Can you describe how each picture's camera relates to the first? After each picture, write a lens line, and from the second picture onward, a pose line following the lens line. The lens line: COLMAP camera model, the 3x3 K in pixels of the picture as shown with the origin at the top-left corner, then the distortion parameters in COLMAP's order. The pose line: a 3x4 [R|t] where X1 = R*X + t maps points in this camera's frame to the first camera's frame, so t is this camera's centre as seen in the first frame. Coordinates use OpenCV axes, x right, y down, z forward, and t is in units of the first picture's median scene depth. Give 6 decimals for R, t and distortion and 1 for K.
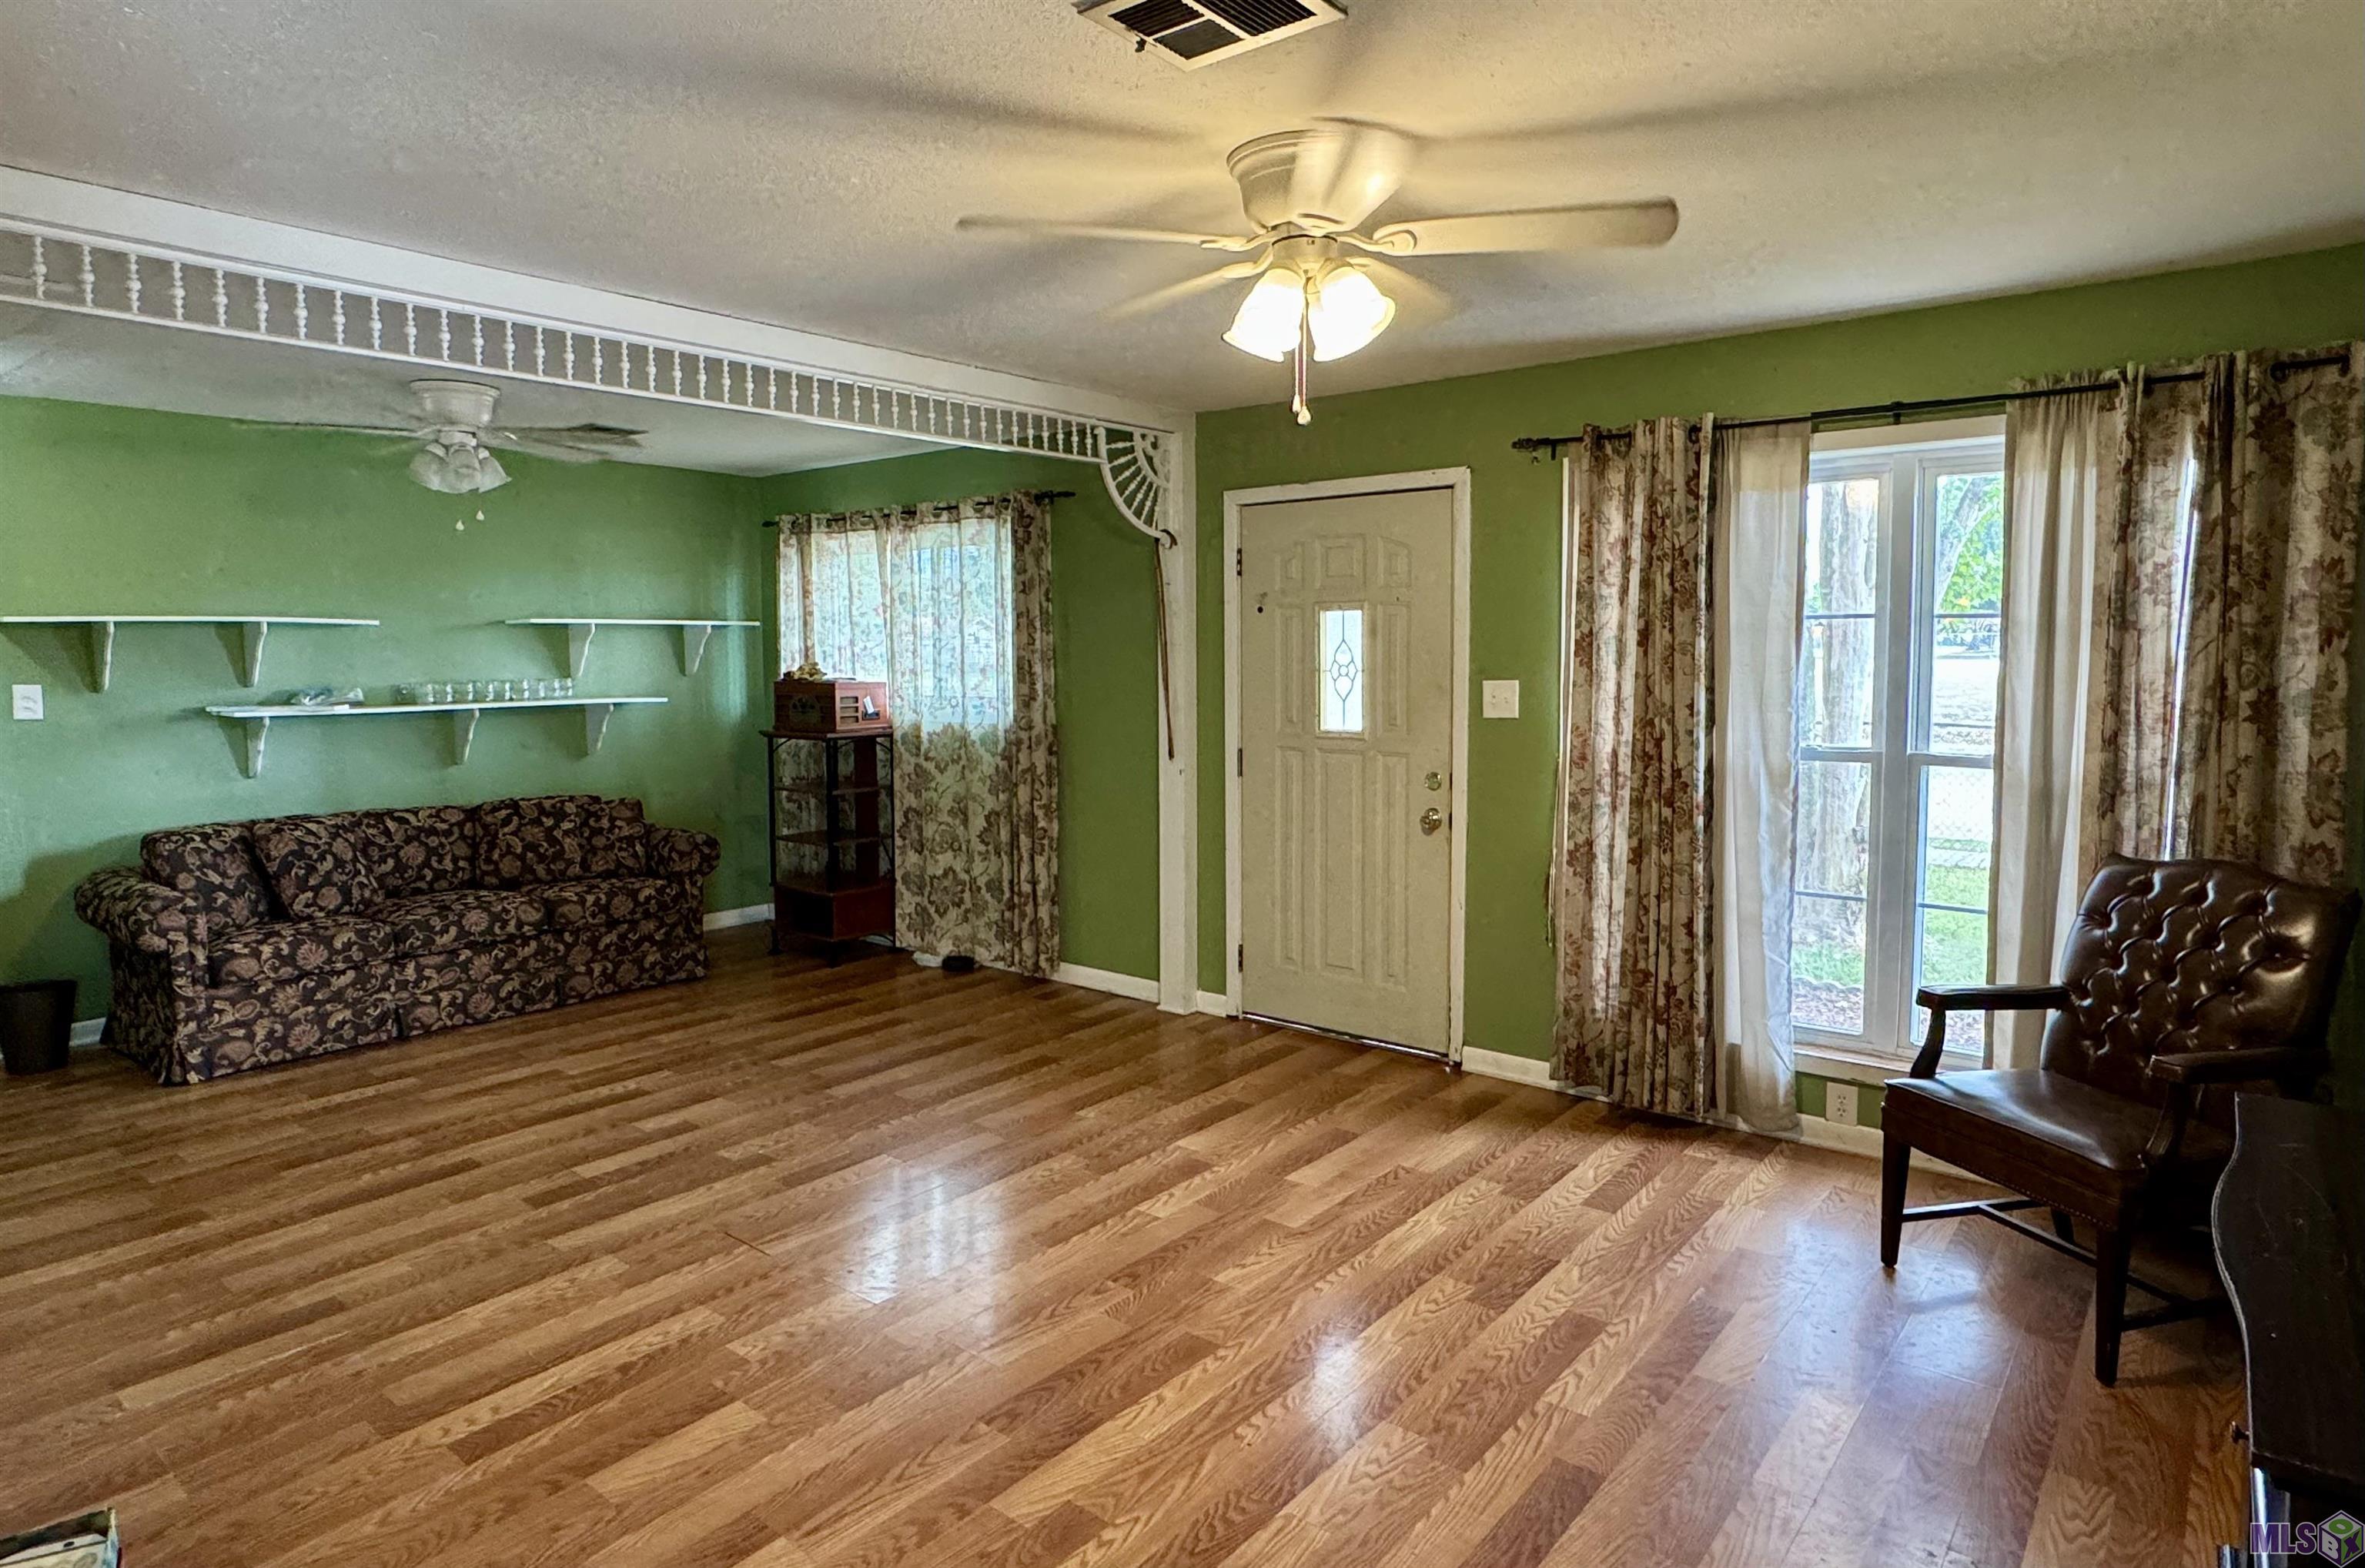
lens RADIAL K [[1291.9, 0, 1187.0], [0, 1291.9, 735.9], [0, 0, 1]] dist [0.005176, 0.000355]
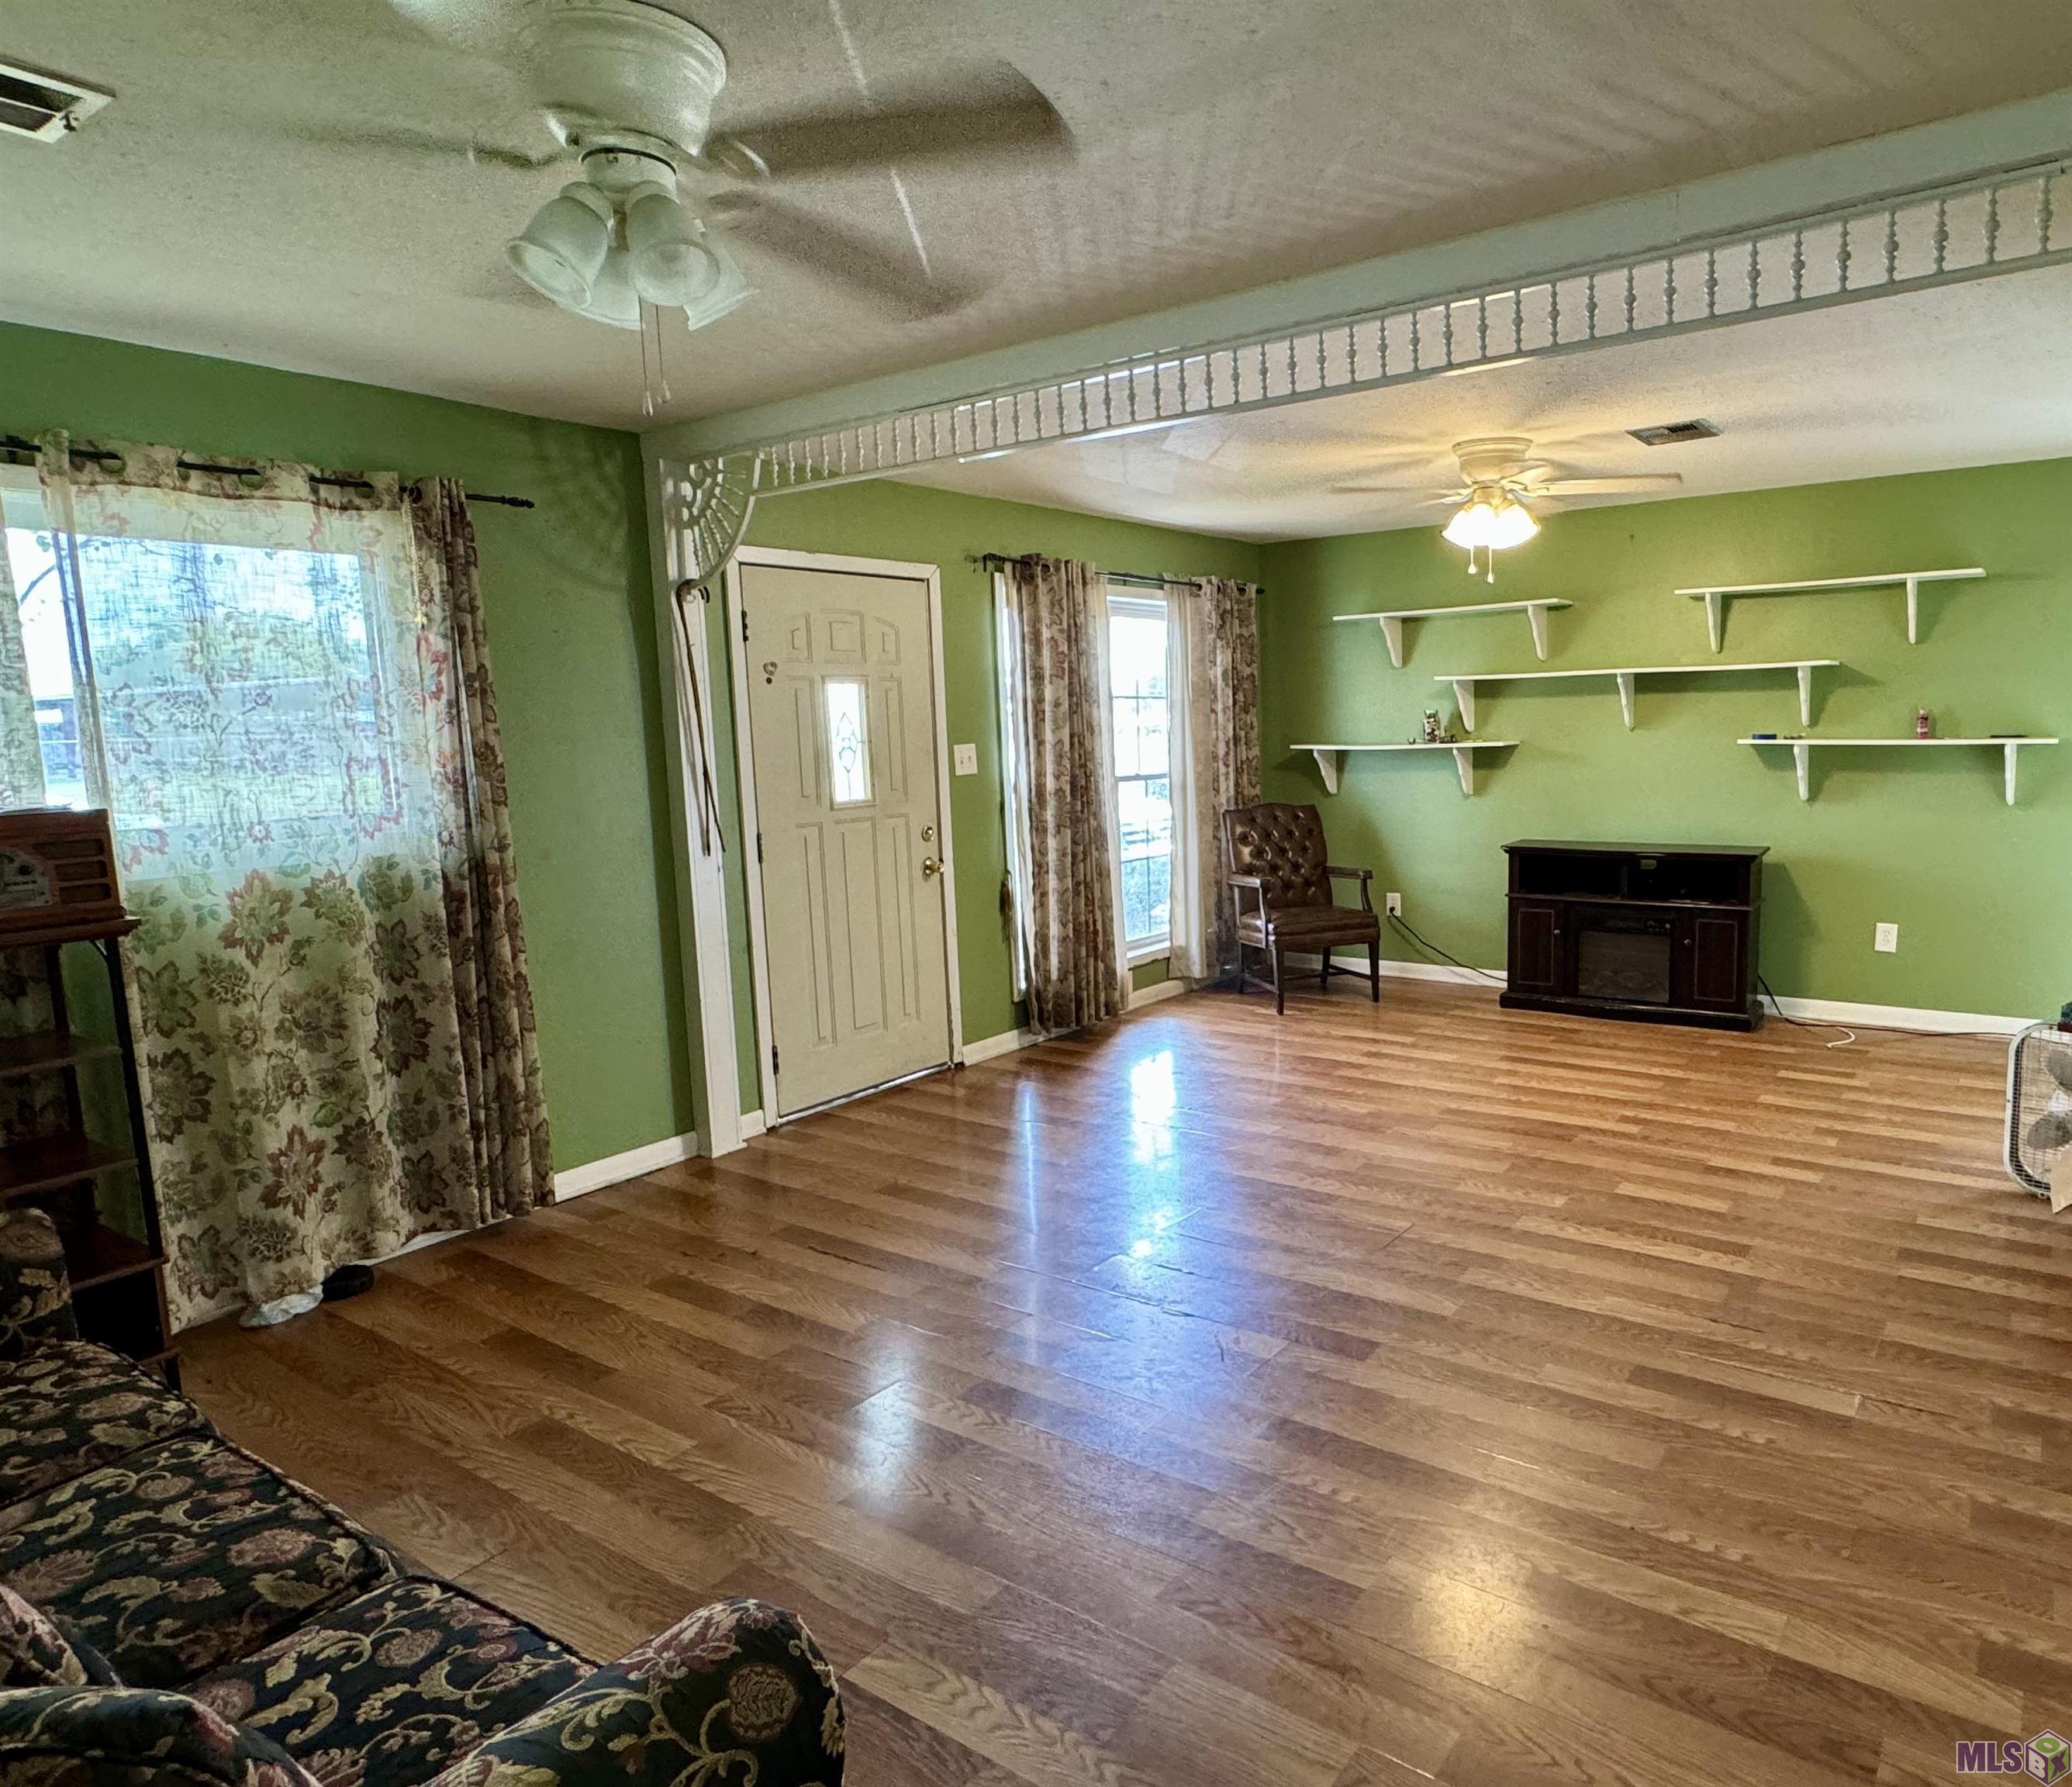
lens RADIAL K [[1395.0, 0, 1036.0], [0, 1395.0, 893.5], [0, 0, 1]] dist [0.001485, 0.000337]
pose [[-0.035931, -0.115974, 0.992602, -1.060530], [0.098091, 0.988038, 0.118992, -0.051816], [-0.994529, 0.101641, -0.024125, 0.935610]]
